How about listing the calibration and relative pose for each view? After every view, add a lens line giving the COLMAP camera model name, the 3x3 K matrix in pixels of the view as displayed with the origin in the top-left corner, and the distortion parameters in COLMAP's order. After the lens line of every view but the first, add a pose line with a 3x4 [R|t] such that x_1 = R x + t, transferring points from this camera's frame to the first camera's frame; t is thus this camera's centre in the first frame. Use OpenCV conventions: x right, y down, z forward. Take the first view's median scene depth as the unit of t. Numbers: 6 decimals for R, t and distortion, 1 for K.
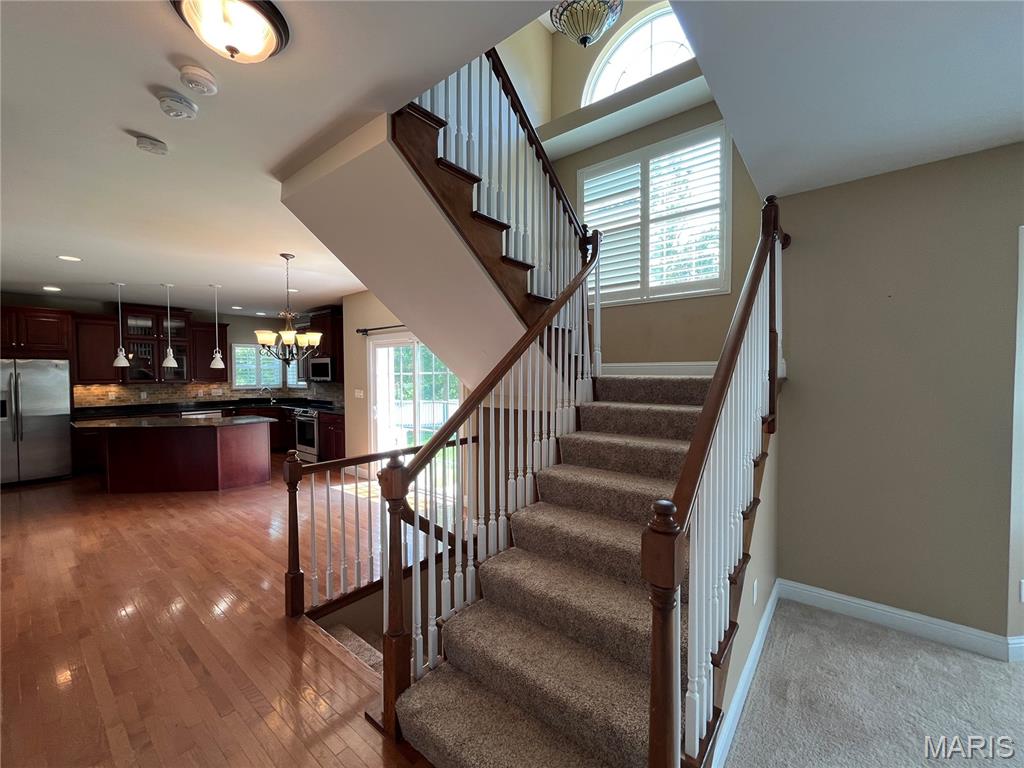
lens RADIAL K [[414.1, 0, 514.0], [0, 414.1, 382.2], [0, 0, 1]] dist [-0.003905, -0.000406]
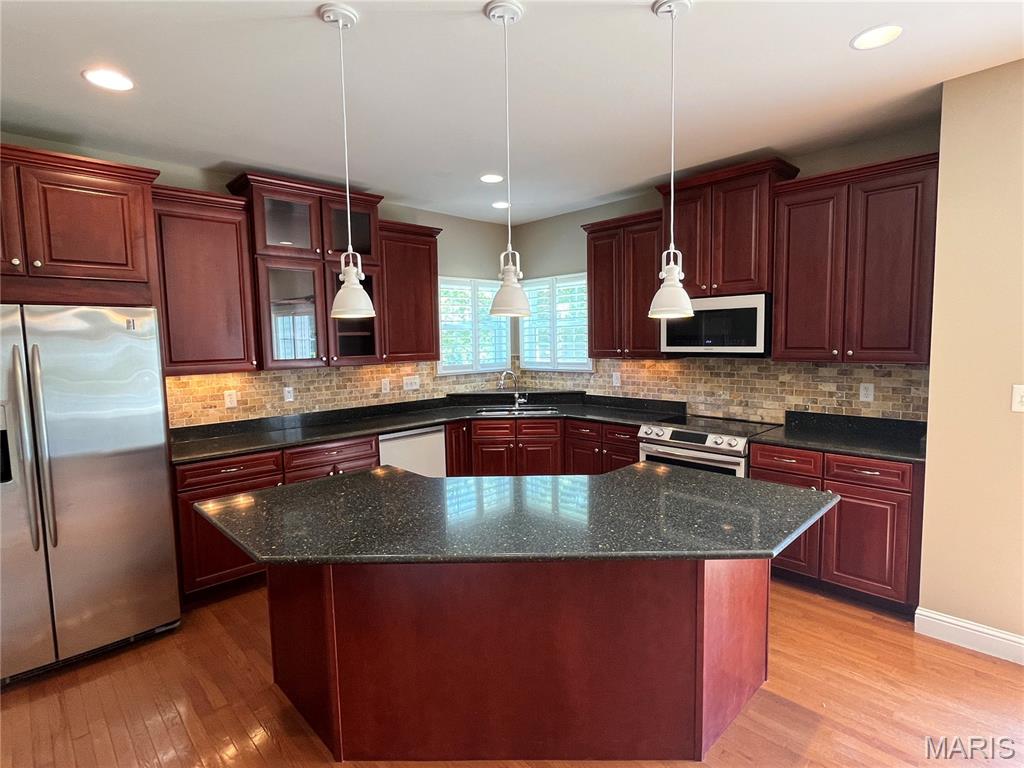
lens RADIAL K [[517.8, 0, 508.5], [0, 517.8, 380.7], [0, 0, 1]] dist [-0.001448, 0.000331]
pose [[0.992437, -0.008746, -0.122447, -0.637378], [0.015870, 0.998230, 0.057323, -0.010834], [0.121729, -0.058832, 0.990818, 0.519696]]
